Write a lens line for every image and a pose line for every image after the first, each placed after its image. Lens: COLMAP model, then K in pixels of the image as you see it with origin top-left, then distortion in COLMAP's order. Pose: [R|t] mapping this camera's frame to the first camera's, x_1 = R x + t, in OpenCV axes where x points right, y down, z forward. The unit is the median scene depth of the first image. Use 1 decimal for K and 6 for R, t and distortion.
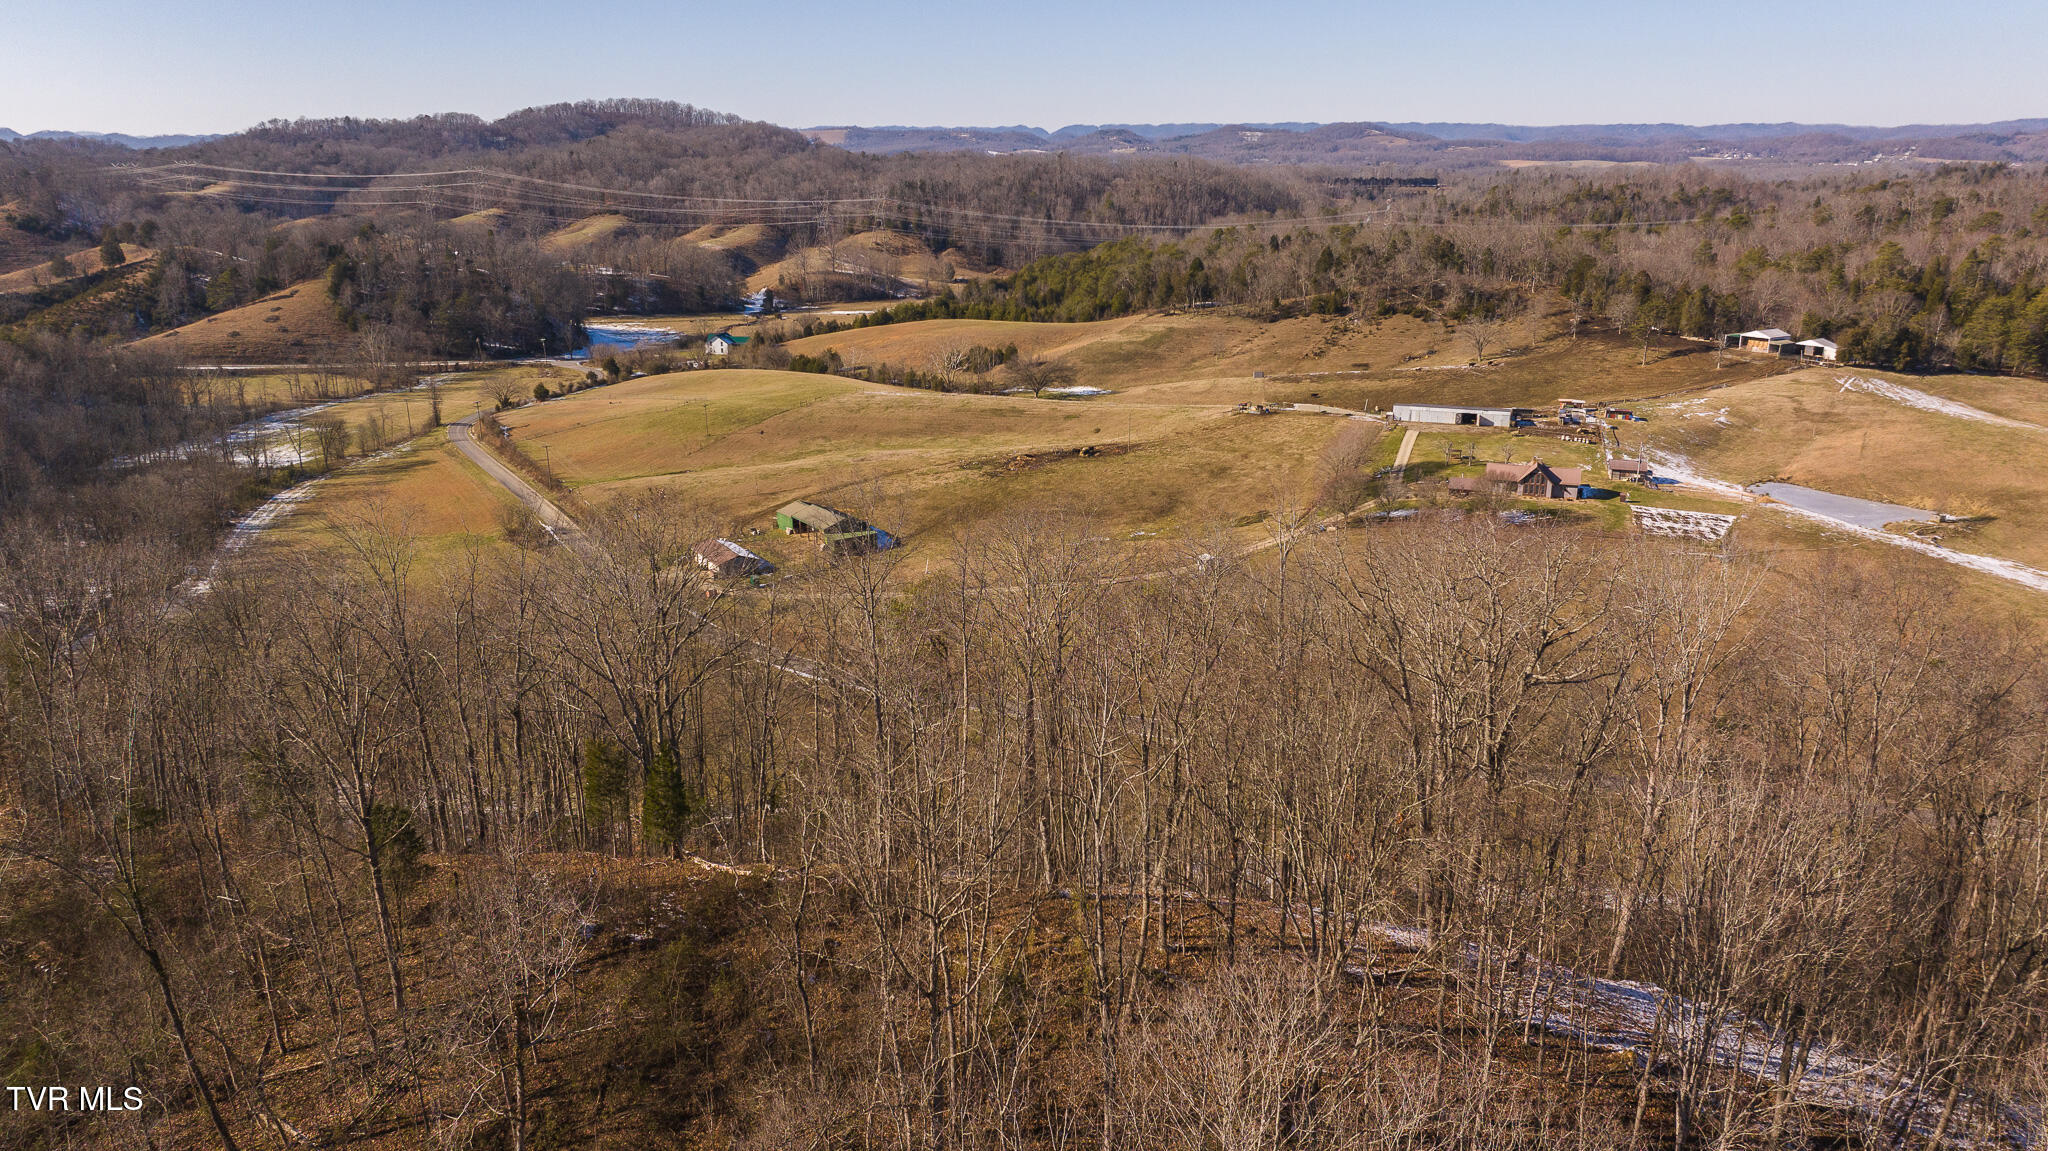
lens RADIAL K [[1439.2, 0, 1024.0], [0, 1439.2, 575.5], [0, 0, 1]] dist [-0.039966, 0.042636]
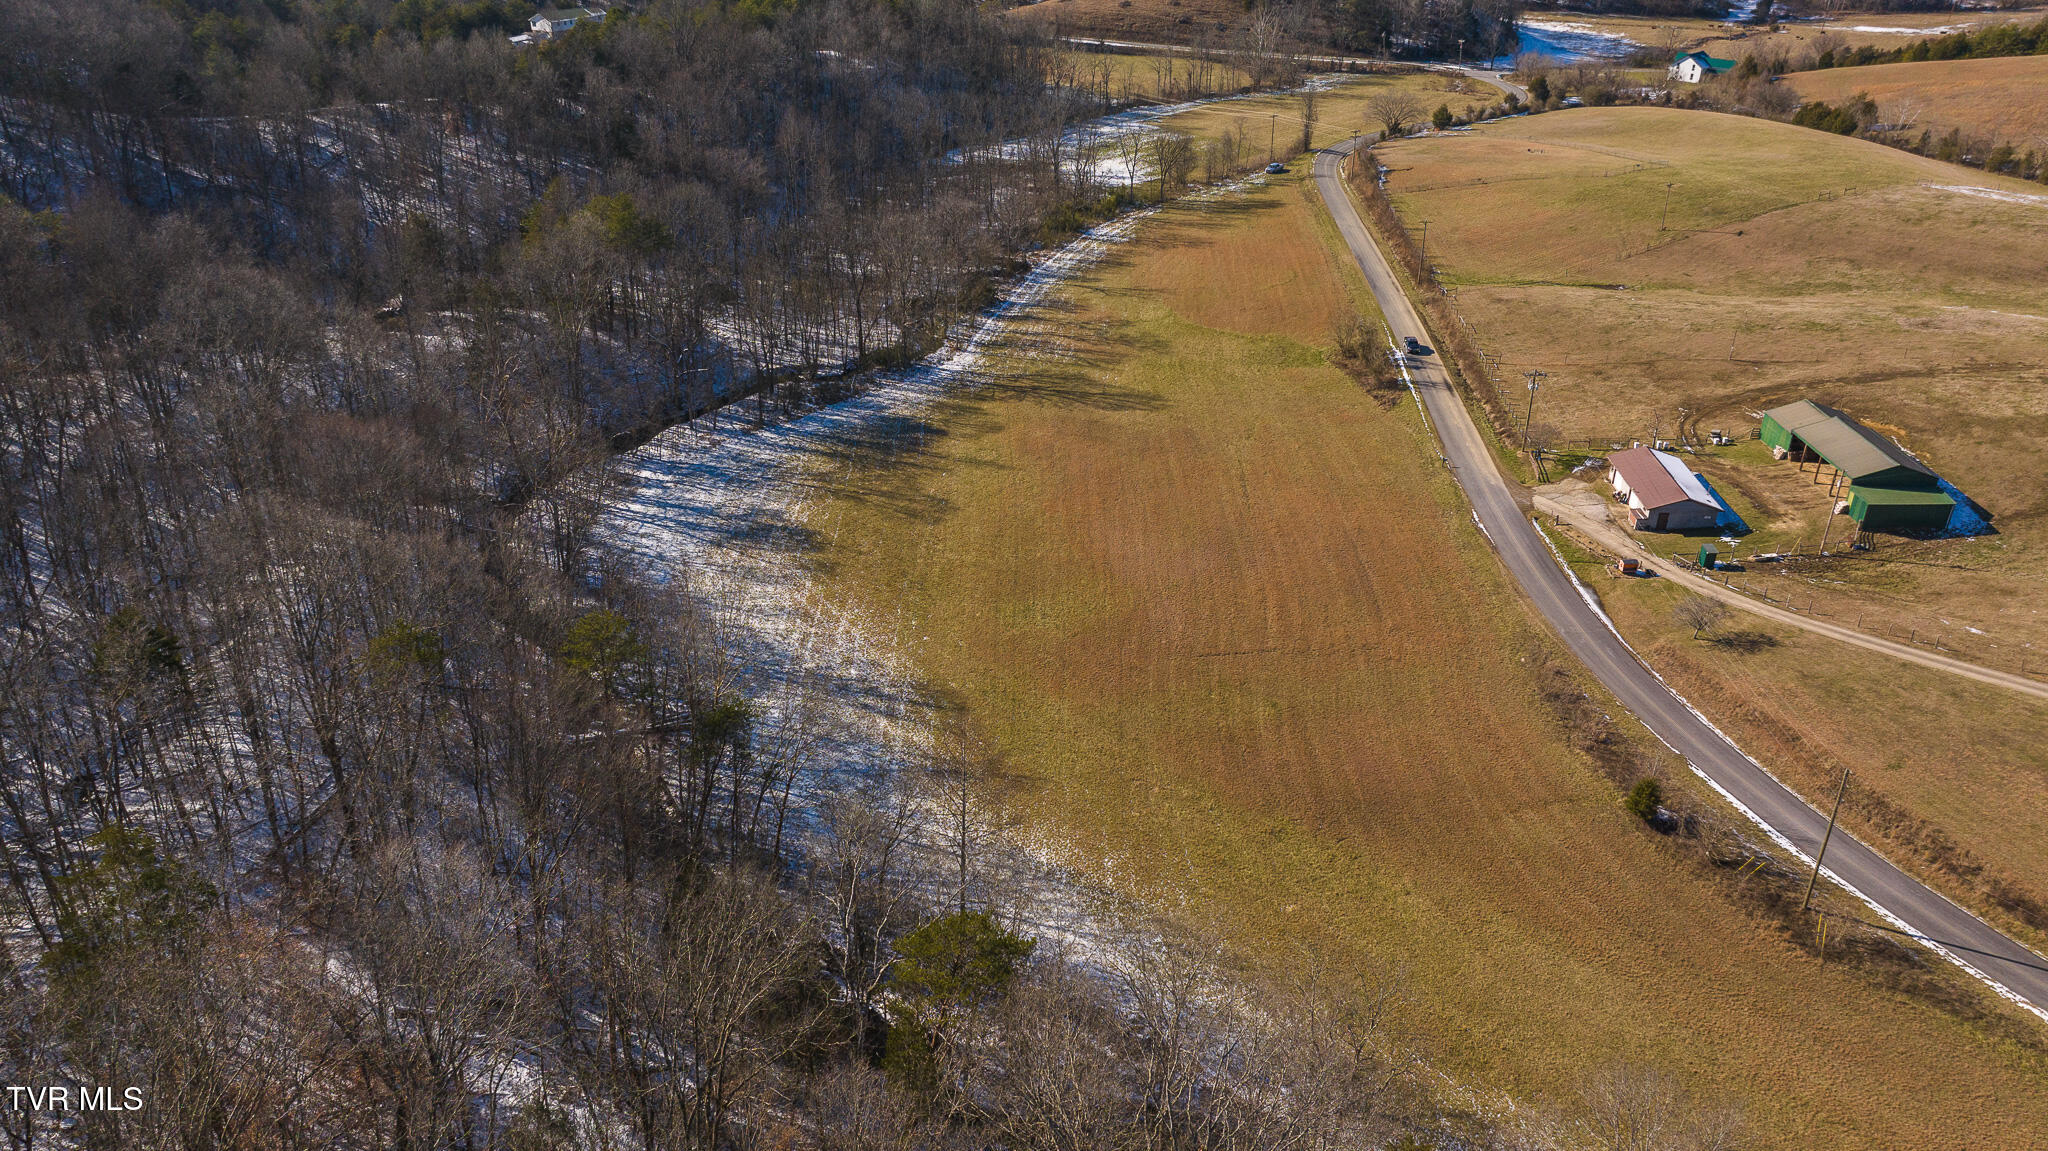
lens RADIAL K [[1439.2, 0, 1024.0], [0, 1439.2, 575.5], [0, 0, 1]] dist [-0.039966, 0.042636]
pose [[0.822247, 0.270385, -0.500801, -0.077872], [-0.160754, 0.954447, 0.251373, -0.056786], [0.545956, -0.126185, 0.828257, 0.232689]]
